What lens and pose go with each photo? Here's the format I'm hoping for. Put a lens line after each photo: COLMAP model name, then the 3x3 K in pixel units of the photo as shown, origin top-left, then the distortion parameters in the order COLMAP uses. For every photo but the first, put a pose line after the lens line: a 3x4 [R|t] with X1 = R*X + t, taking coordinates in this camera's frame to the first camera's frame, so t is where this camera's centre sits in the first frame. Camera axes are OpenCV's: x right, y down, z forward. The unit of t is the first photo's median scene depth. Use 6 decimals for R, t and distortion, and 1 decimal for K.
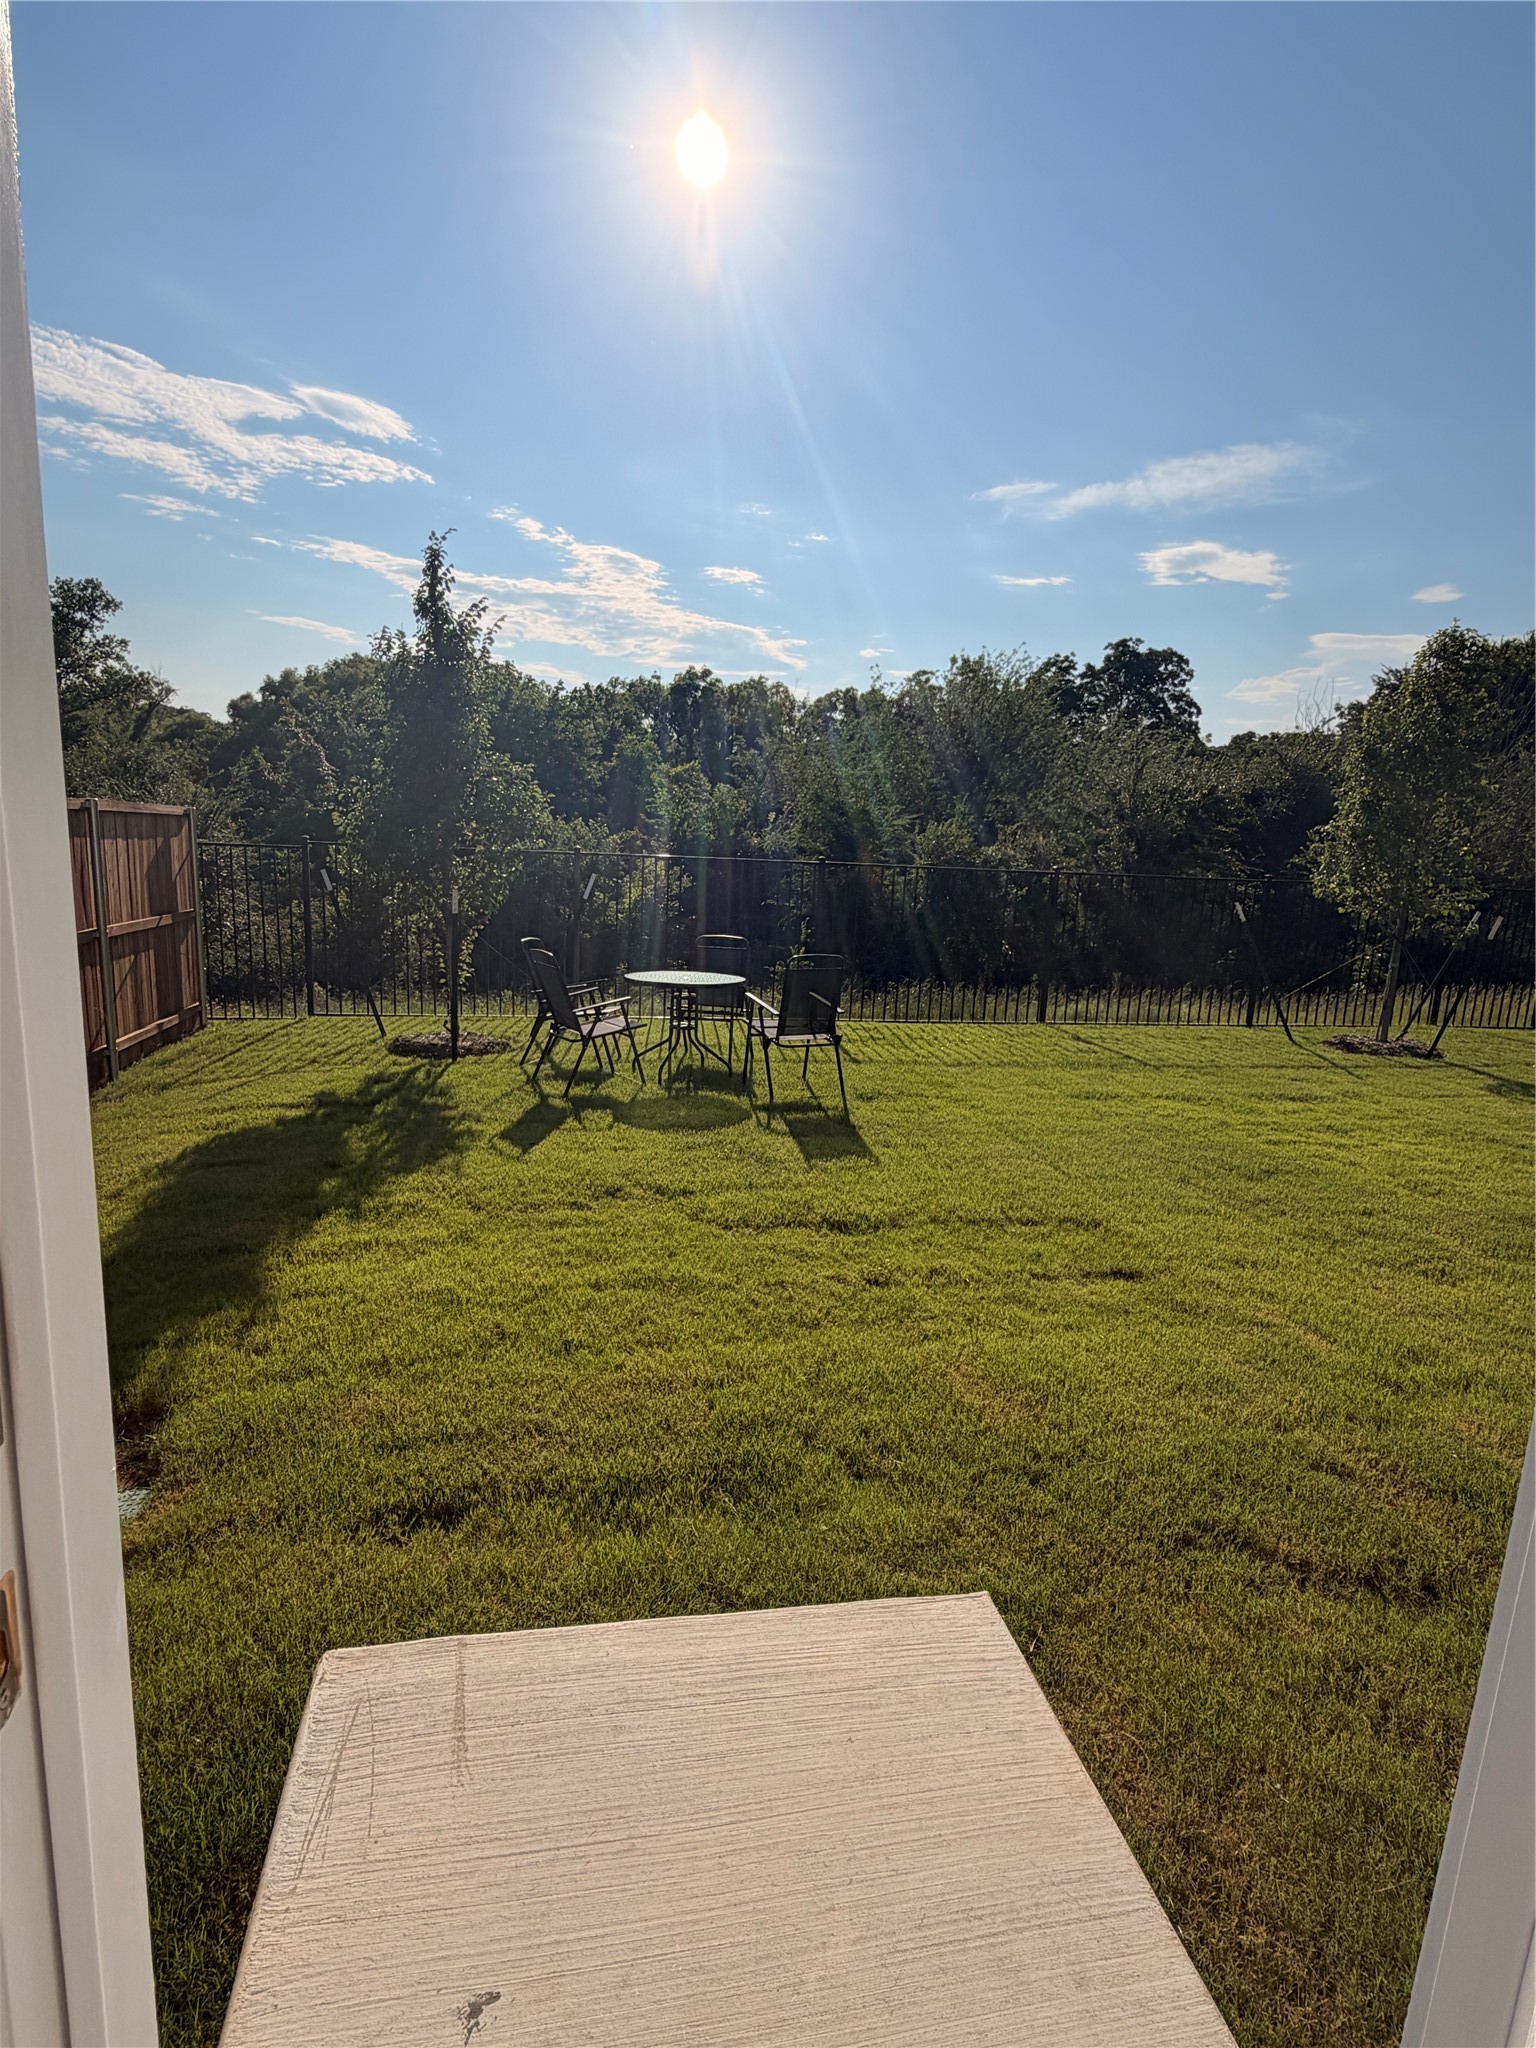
lens RADIAL K [[1123.1, 0, 745.3], [0, 1123.1, 1024.0], [0, 0, 1]] dist [0.000967, 0.000889]
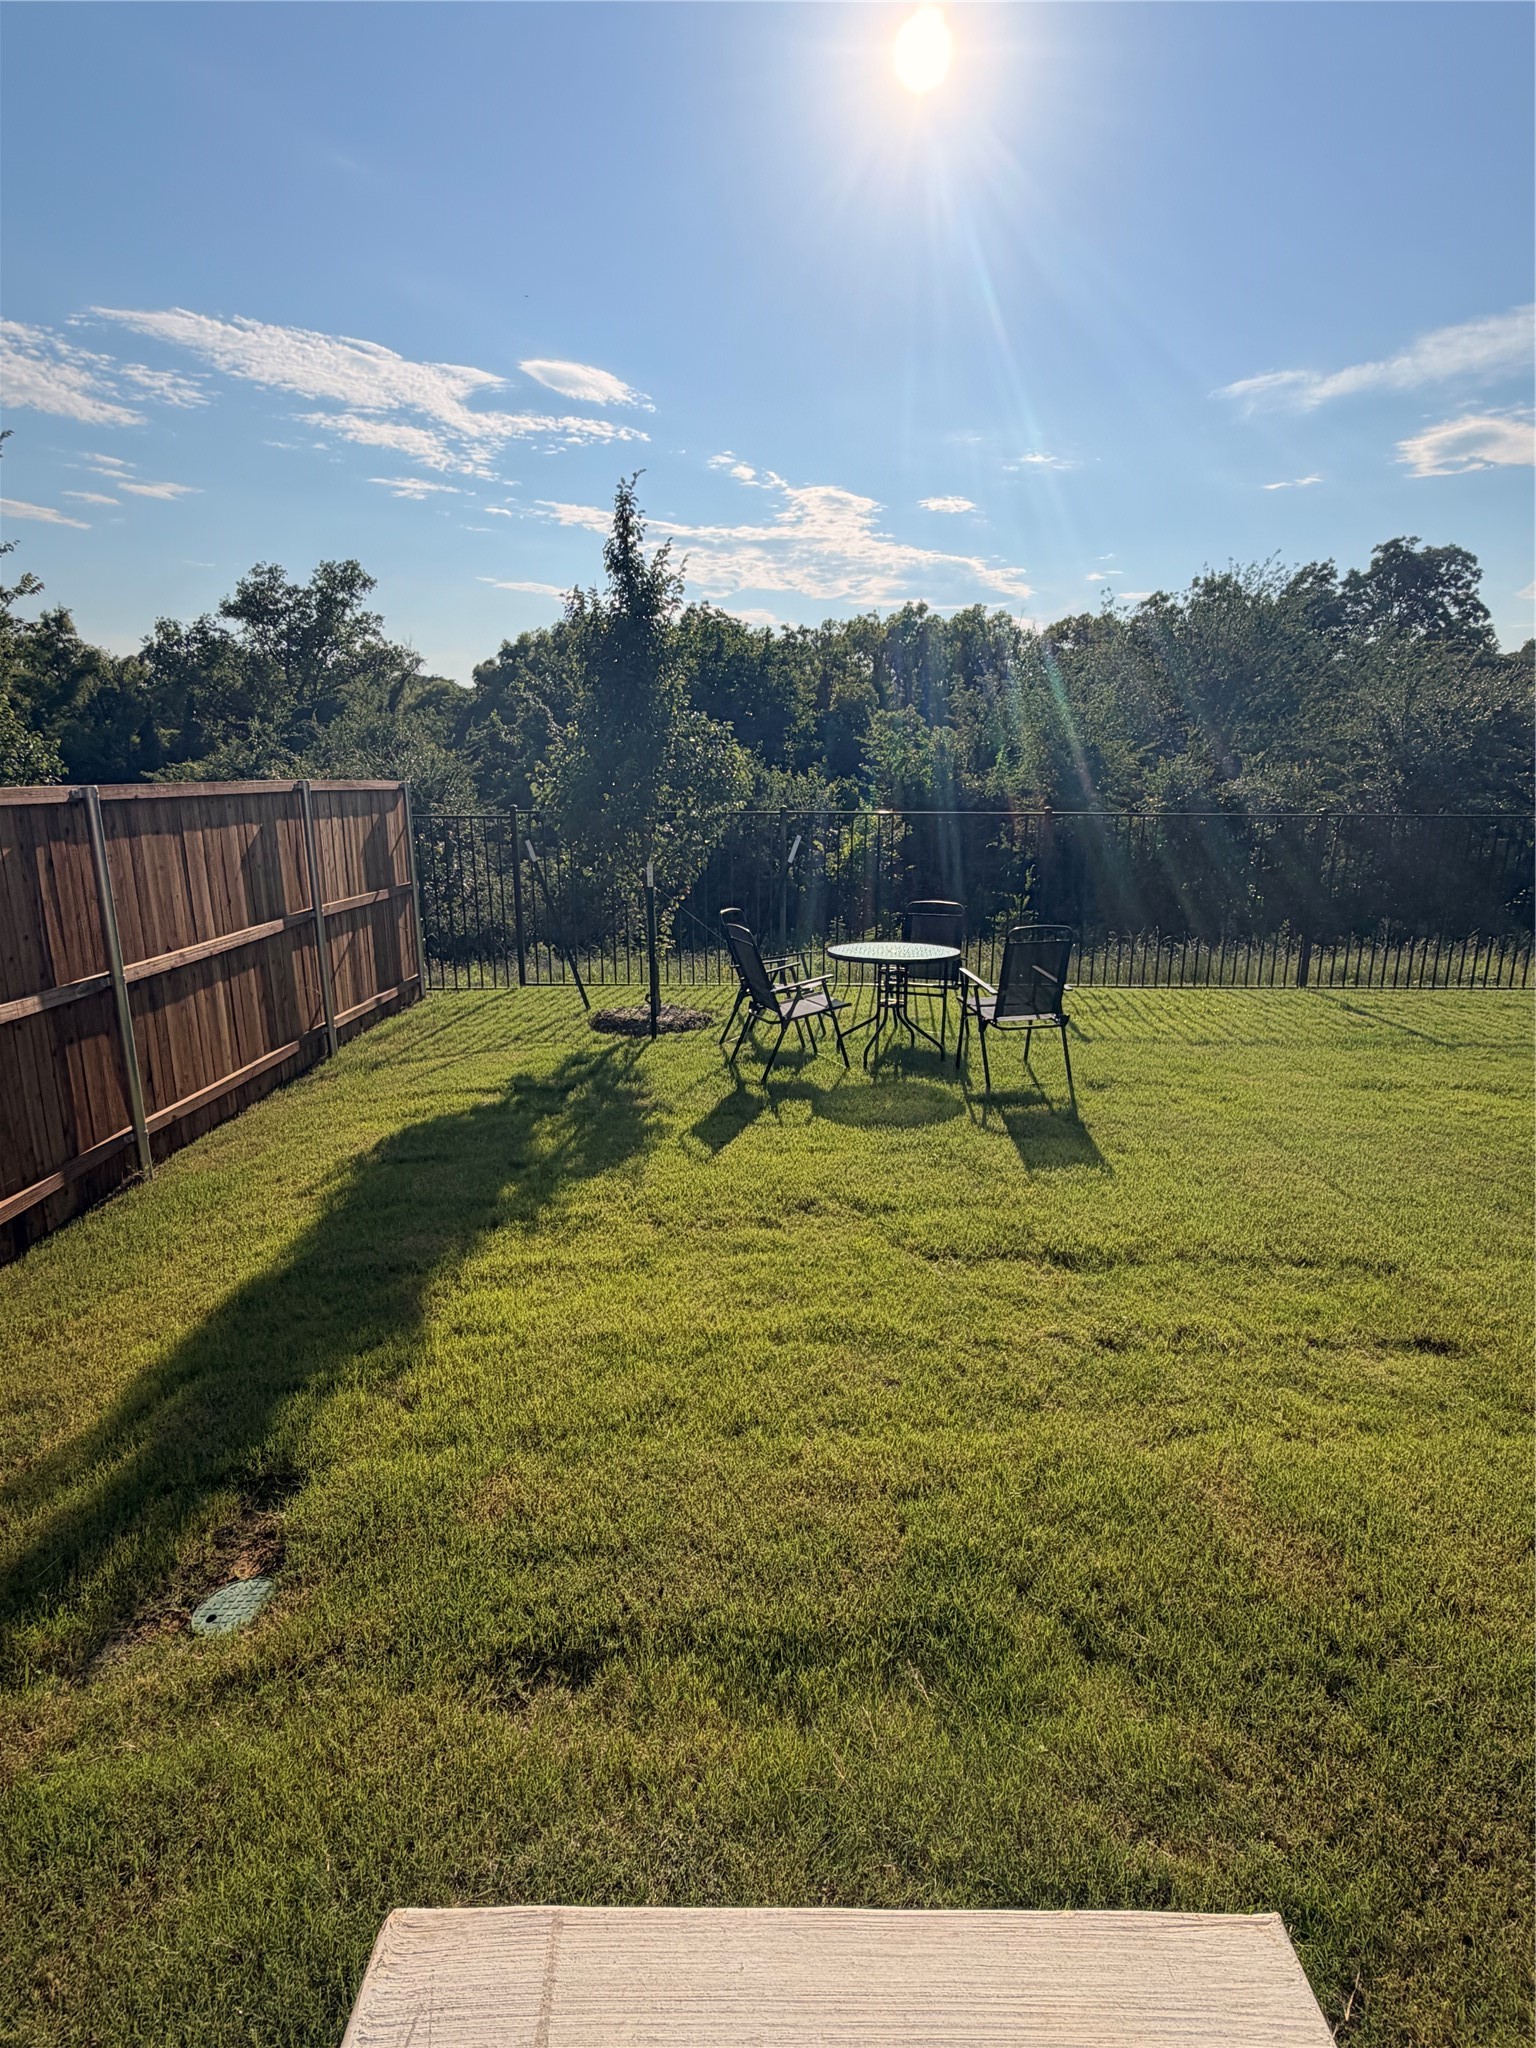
lens RADIAL K [[1101.6, 0, 768.0], [0, 1101.6, 1024.0], [0, 0, 1]] dist [-0.002625, 0.000982]
pose [[0.983642, -0.001308, -0.180127, 0.008917], [0.011066, 0.998524, 0.053177, -0.033605], [0.179792, -0.054300, 0.982205, 0.104057]]
